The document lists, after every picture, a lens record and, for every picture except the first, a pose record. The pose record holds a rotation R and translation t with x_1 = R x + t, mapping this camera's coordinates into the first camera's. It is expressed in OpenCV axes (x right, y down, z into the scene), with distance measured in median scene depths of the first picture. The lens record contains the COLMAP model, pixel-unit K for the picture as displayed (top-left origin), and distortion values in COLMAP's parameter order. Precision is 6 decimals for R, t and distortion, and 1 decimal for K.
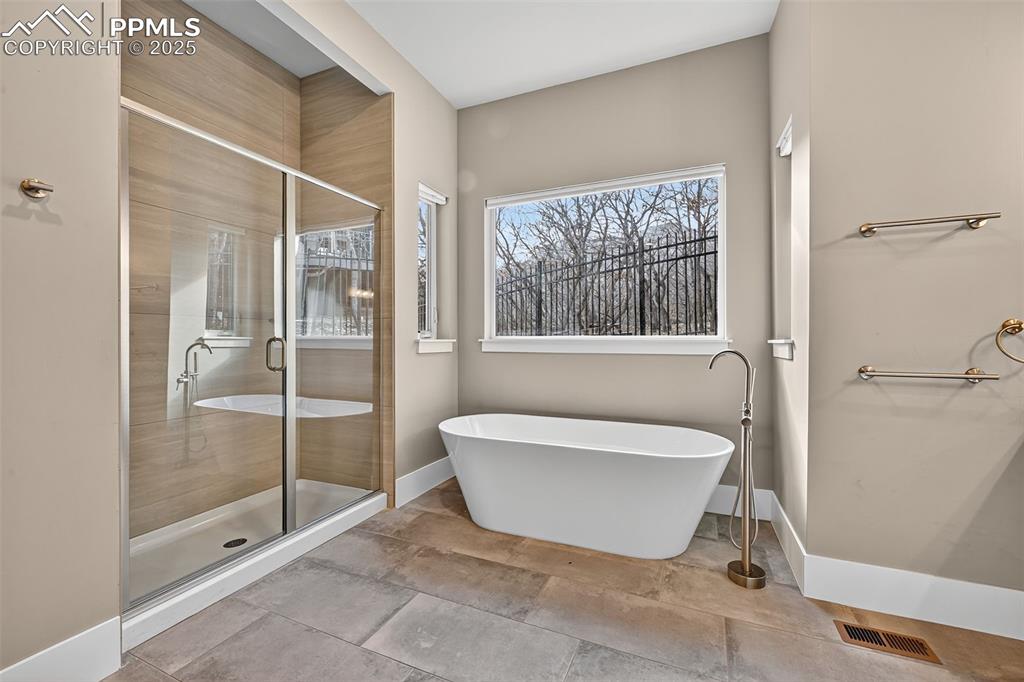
lens RADIAL K [[423.5, 0, 512.2], [0, 423.5, 340.8], [0, 0, 1]] dist [-0.002141, 0.000056]
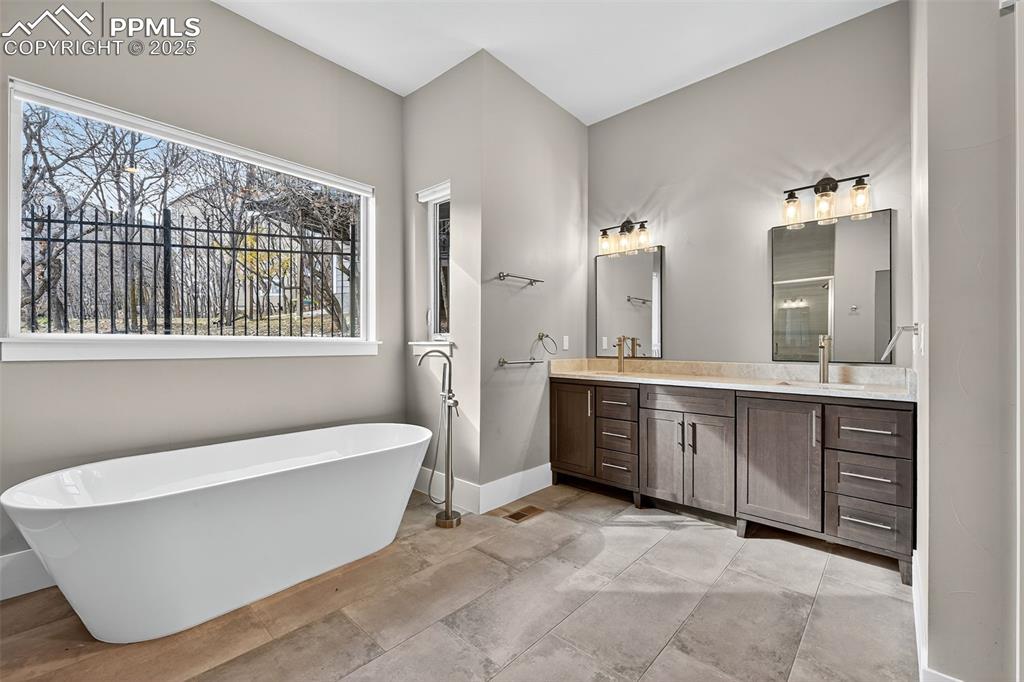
lens RADIAL K [[423.5, 0, 515.3], [0, 423.5, 342.8], [0, 0, 1]] dist [-0.002141, 0.000056]
pose [[0.315296, 0.001020, 0.948993, -0.650096], [-0.003453, 0.999994, 0.000072, -0.001216], [-0.948987, -0.003299, 0.315297, 0.390204]]
